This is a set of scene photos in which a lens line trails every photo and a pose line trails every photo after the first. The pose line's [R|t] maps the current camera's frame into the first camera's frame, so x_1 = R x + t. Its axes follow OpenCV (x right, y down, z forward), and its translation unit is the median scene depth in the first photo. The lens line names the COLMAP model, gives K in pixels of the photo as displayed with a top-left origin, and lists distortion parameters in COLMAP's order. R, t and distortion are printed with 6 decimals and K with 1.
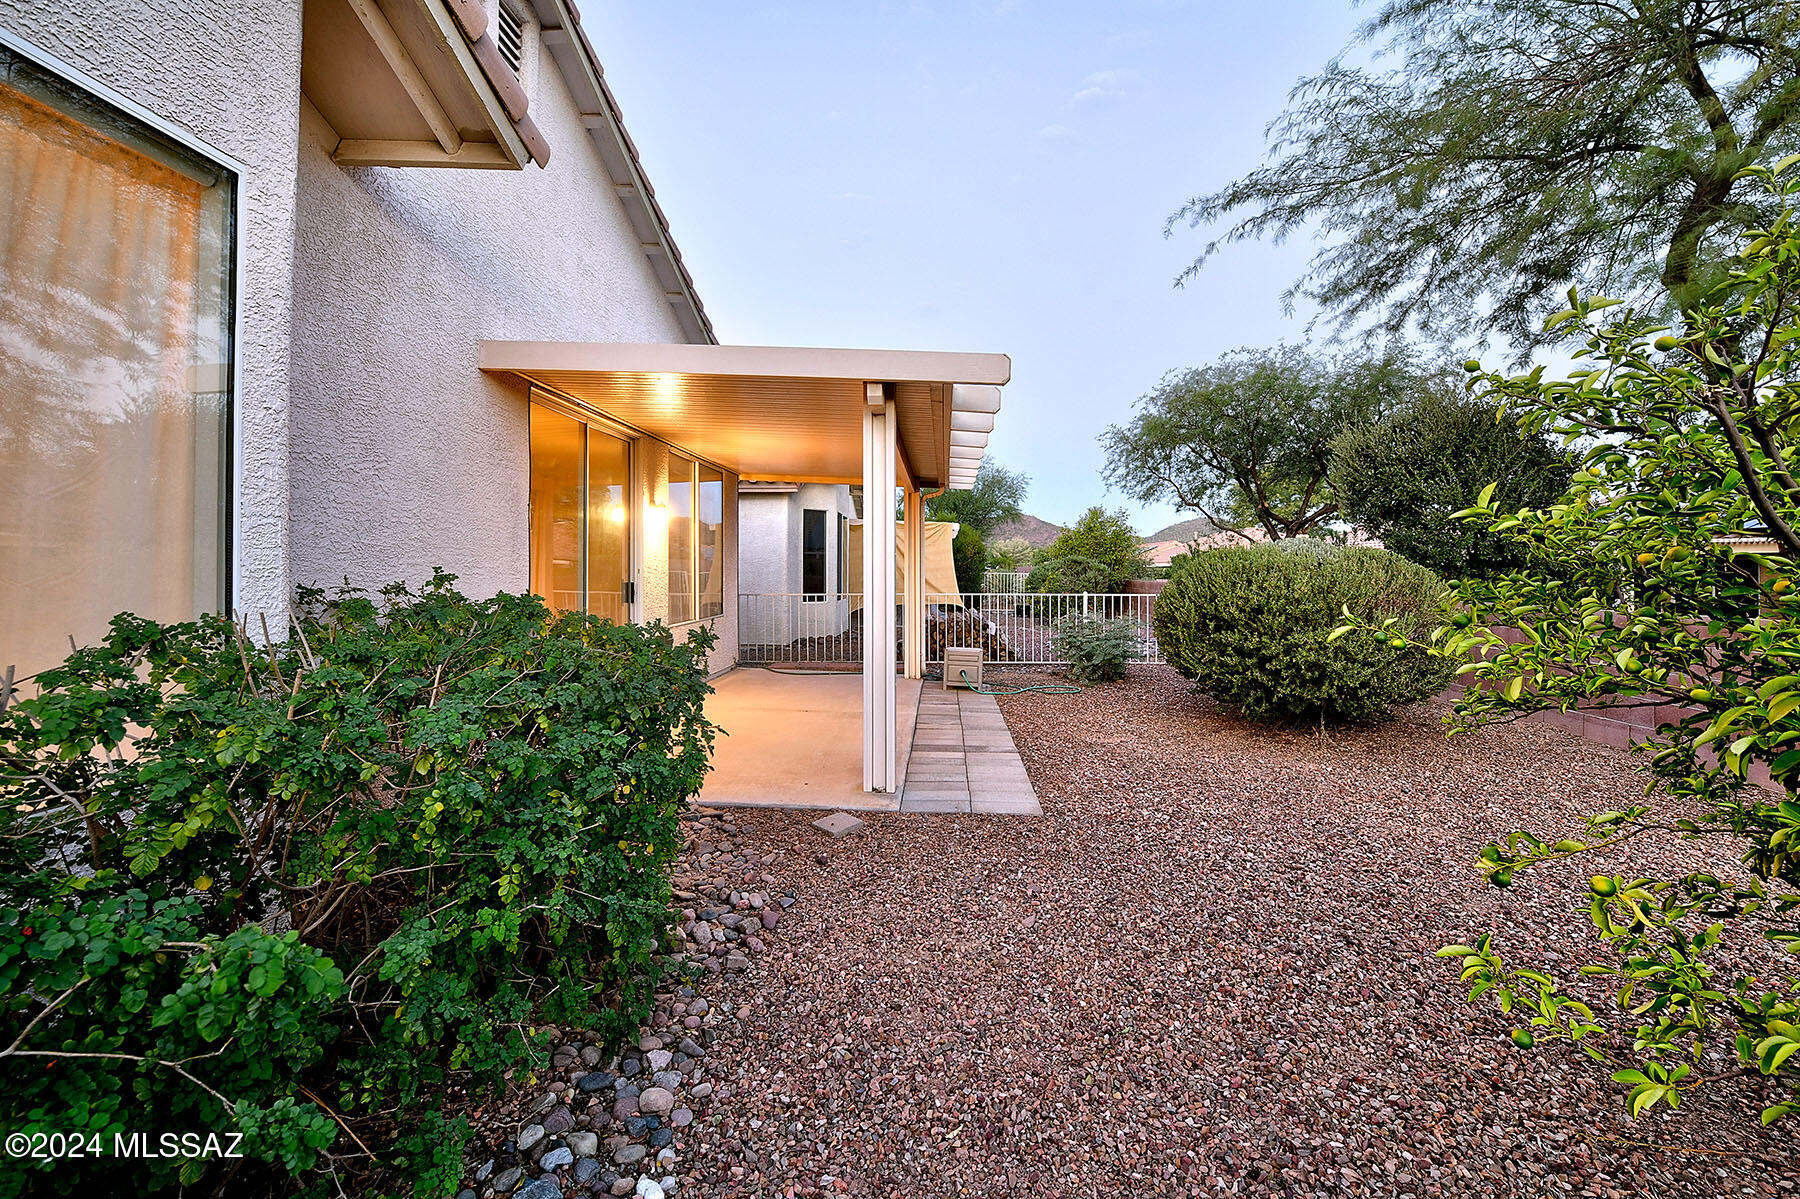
lens RADIAL K [[752.6, 0, 910.7], [0, 752.6, 602.6], [0, 0, 1]] dist [-0.031360, -0.000105]
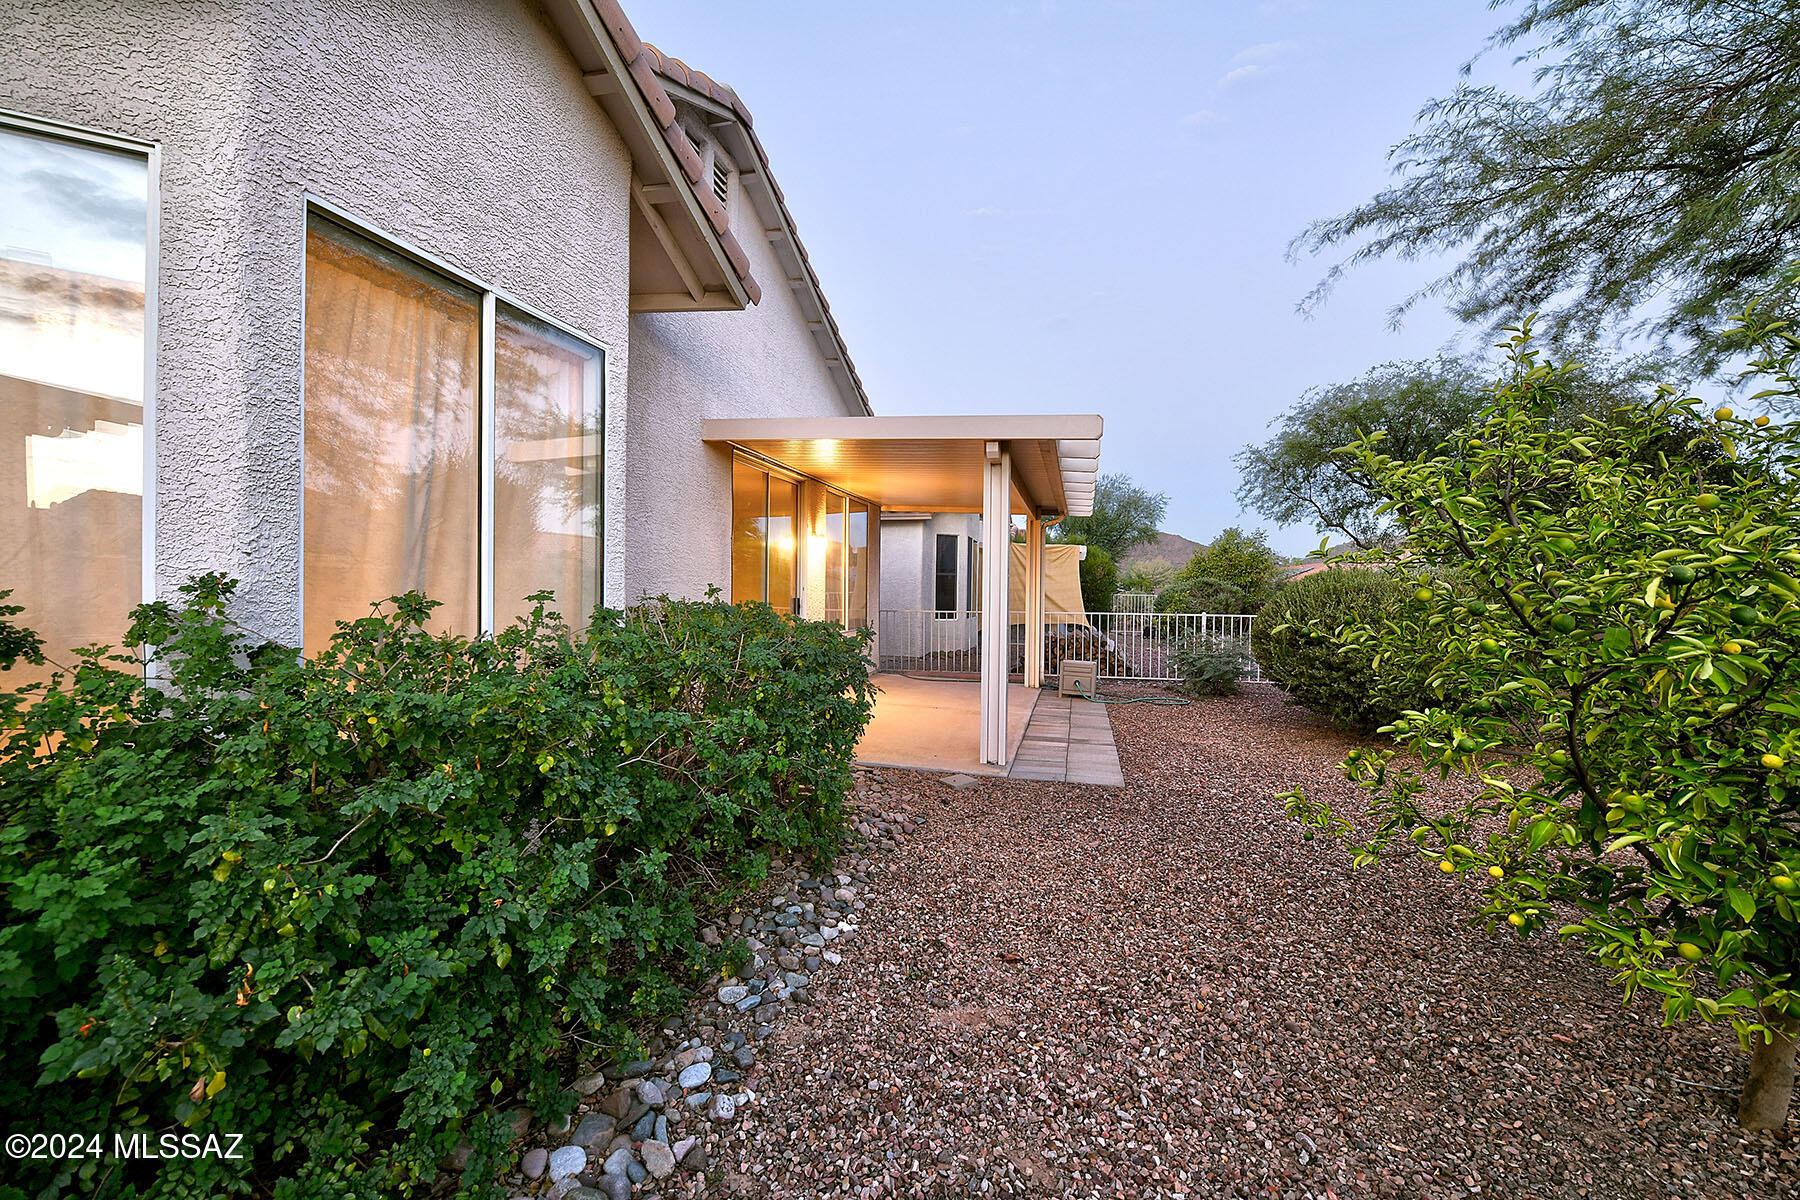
lens RADIAL K [[752.6, 0, 910.7], [0, 752.6, 603.1], [0, 0, 1]] dist [-0.031360, -0.000105]
pose [[0.984596, 0.008819, -0.174621, 0.026420], [-0.013576, 0.999568, -0.026068, 0.010621], [0.174316, 0.028037, 0.984291, -0.178299]]
